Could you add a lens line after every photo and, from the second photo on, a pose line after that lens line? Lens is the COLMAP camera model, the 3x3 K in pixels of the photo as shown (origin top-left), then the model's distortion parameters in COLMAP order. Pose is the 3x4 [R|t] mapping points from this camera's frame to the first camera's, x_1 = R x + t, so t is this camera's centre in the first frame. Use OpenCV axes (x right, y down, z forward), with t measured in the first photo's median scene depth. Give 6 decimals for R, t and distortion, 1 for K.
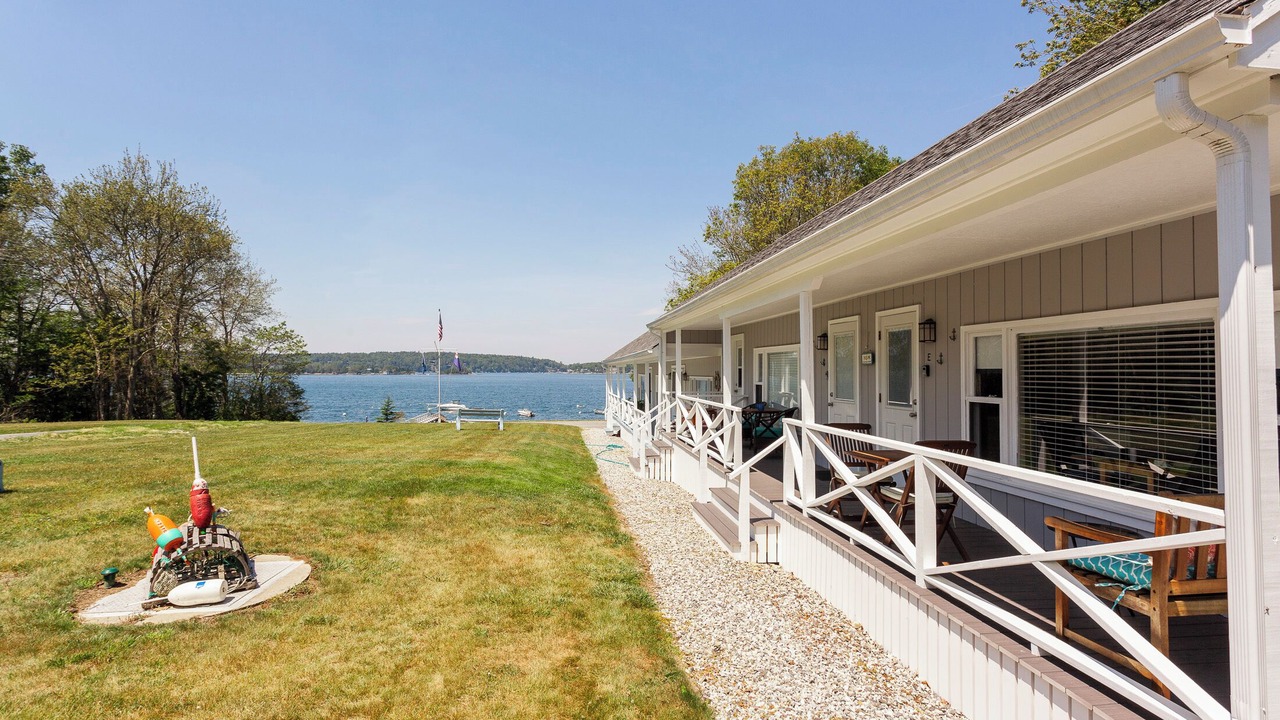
lens RADIAL K [[614.7, 0, 639.7], [0, 614.7, 356.7], [0, 0, 1]] dist [0.004033, 0.001372]
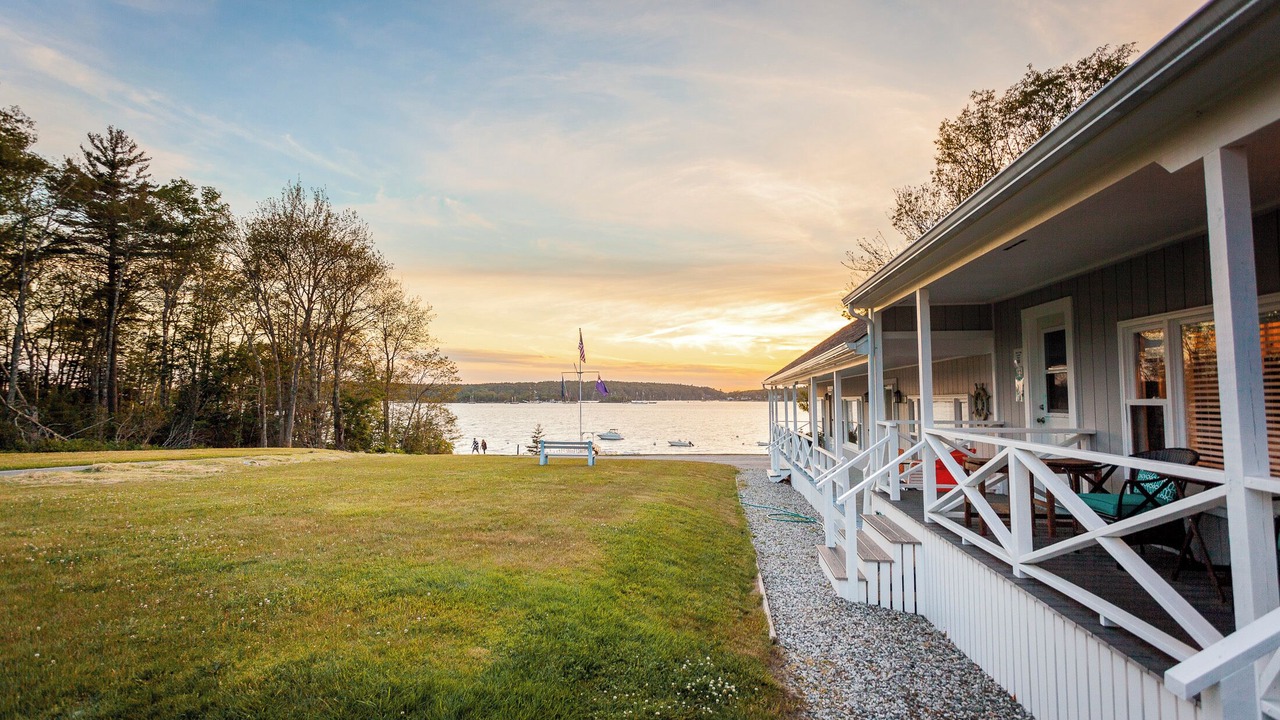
lens RADIAL K [[604.2, 0, 647.3], [0, 604.2, 356.3], [0, 0, 1]] dist [0.004656, 0.000916]
pose [[0.969007, -0.020597, -0.246171, -0.010522], [0.008735, 0.998752, -0.049180, 0.009319], [0.246877, 0.045505, 0.967978, 0.169003]]
